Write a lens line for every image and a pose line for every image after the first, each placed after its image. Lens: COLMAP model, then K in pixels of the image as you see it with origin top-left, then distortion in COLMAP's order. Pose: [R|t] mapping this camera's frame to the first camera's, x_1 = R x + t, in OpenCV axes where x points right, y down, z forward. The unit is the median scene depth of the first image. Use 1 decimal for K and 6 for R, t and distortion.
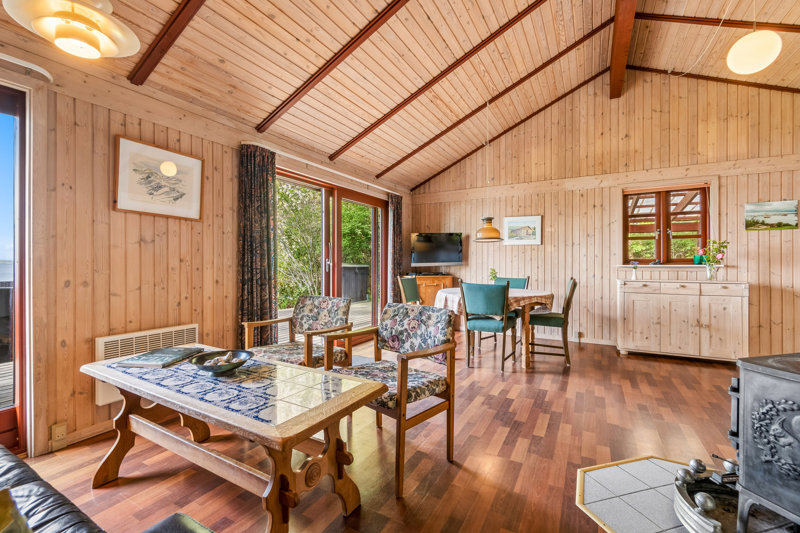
lens RADIAL K [[350.9, 0, 397.6], [0, 350.9, 262.5], [0, 0, 1]] dist [-0.001478, 0.000143]
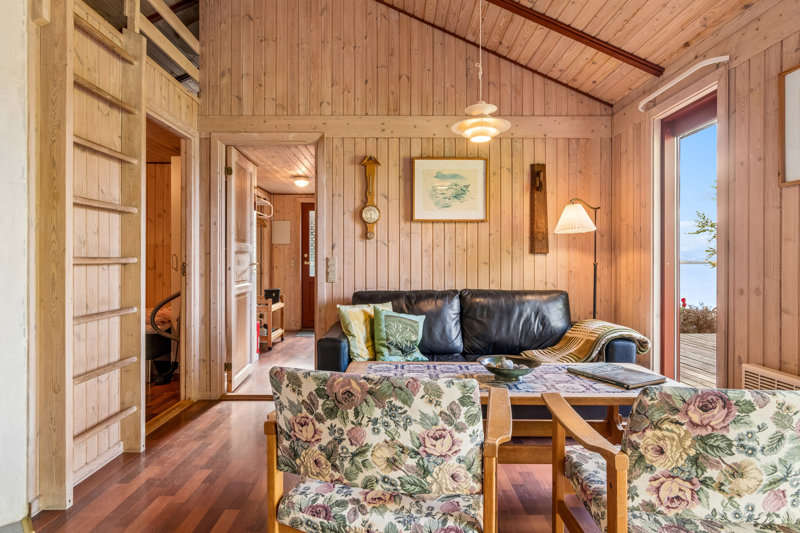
lens RADIAL K [[433.6, 0, 401.3], [0, 433.6, 261.4], [0, 0, 1]] dist [-0.004001, 0.000846]
pose [[-0.865089, -0.008661, -0.501543, 0.214651], [-0.008104, 0.999962, -0.003290, 0.004248], [0.501552, 0.001218, -0.865126, 1.182154]]
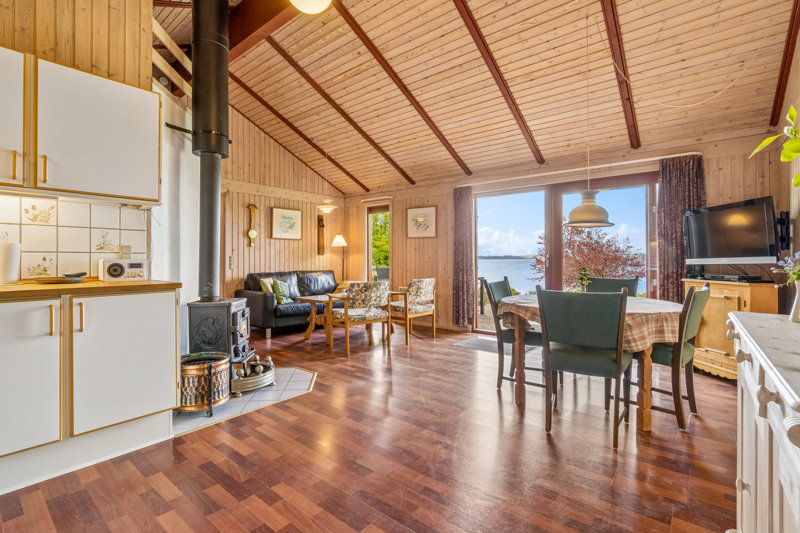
lens RADIAL K [[363.7, 0, 397.6], [0, 363.7, 260.5], [0, 0, 1]] dist [0.001132, 0.000693]
pose [[-0.161684, -0.000549, -0.986842, 1.595744], [-0.002226, 0.999998, -0.000192, 0.013069], [0.986840, 0.002165, -0.161684, 1.190947]]
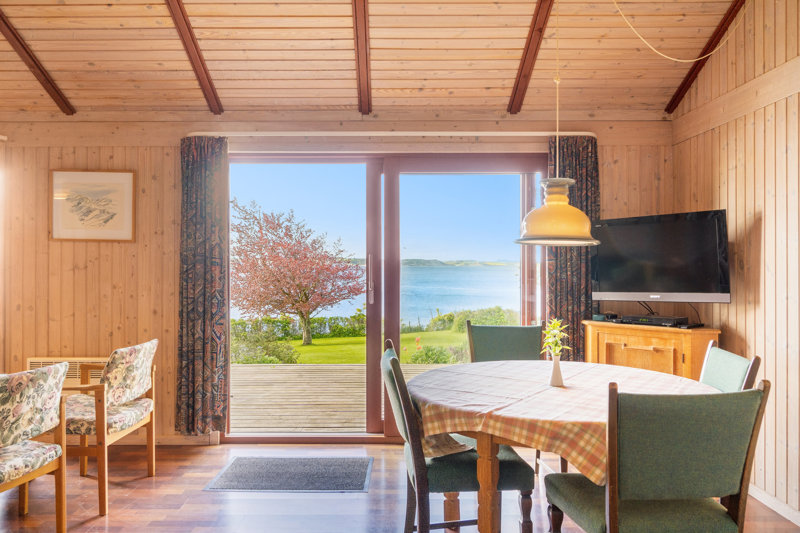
lens RADIAL K [[614.1, 0, 383.5], [0, 614.1, 262.5], [0, 0, 1]] dist [0.003581, 0.000829]
pose [[0.491763, -0.009642, -0.870676, 1.155358], [0.001915, 0.999948, -0.009992, -0.053183], [0.870727, 0.003246, 0.491756, 0.840214]]
